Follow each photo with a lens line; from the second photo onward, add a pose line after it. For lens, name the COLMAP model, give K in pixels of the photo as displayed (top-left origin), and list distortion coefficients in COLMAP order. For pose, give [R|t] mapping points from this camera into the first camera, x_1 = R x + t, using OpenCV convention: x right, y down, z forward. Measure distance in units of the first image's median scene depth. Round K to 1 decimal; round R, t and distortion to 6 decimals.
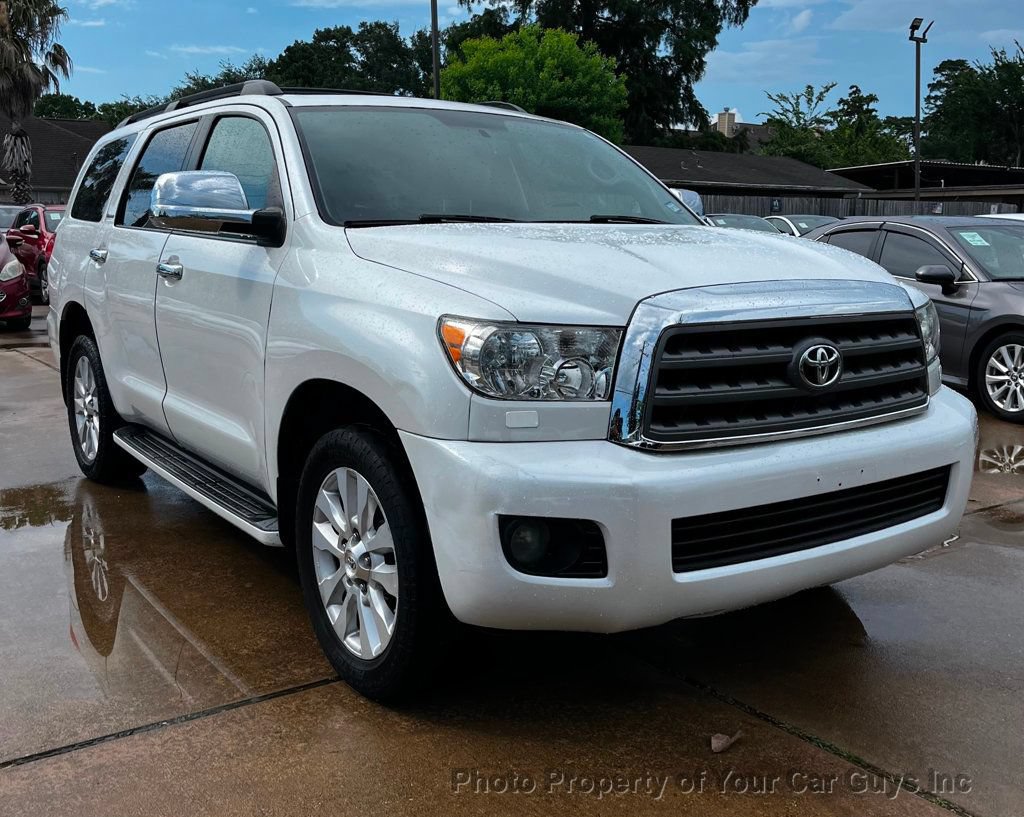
lens RADIAL K [[1025.2, 0, 511.1], [0, 1025.2, 428.8], [0, 0, 1]] dist [0.022564, 0.006631]
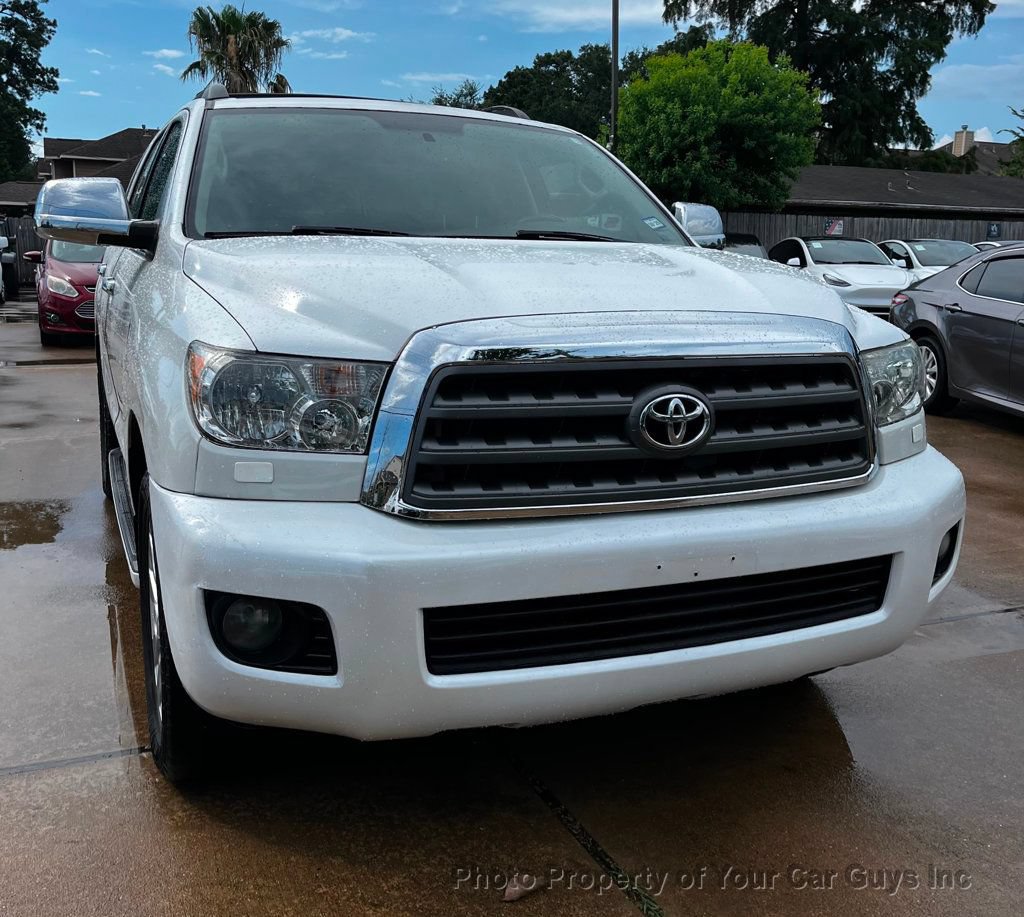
lens RADIAL K [[1028.0, 0, 512.0], [0, 1028.0, 458.5], [0, 0, 1]] dist [0.029110, -0.005322]
pose [[0.979543, 0.050544, -0.194785, 0.040733], [-0.049700, 0.998722, 0.009221, -0.004168], [0.195003, 0.000649, 0.980803, 0.025623]]
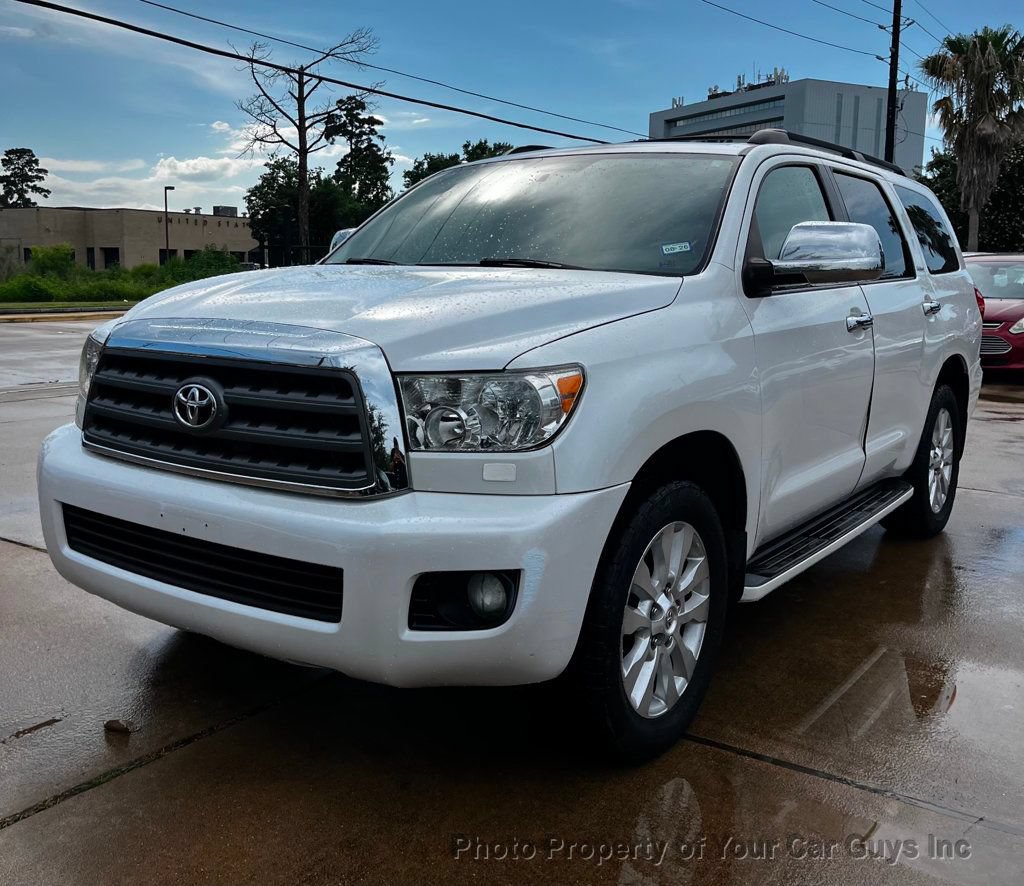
lens RADIAL K [[1080.5, 0, 512.0], [0, 1080.5, 443.0], [0, 0, 1]] dist [0.004036, 0.011220]
pose [[0.358769, 0.147046, -0.921771, 0.167028], [-0.193448, 0.977787, 0.080689, -0.020631], [0.913161, 0.149366, 0.379245, 0.108654]]
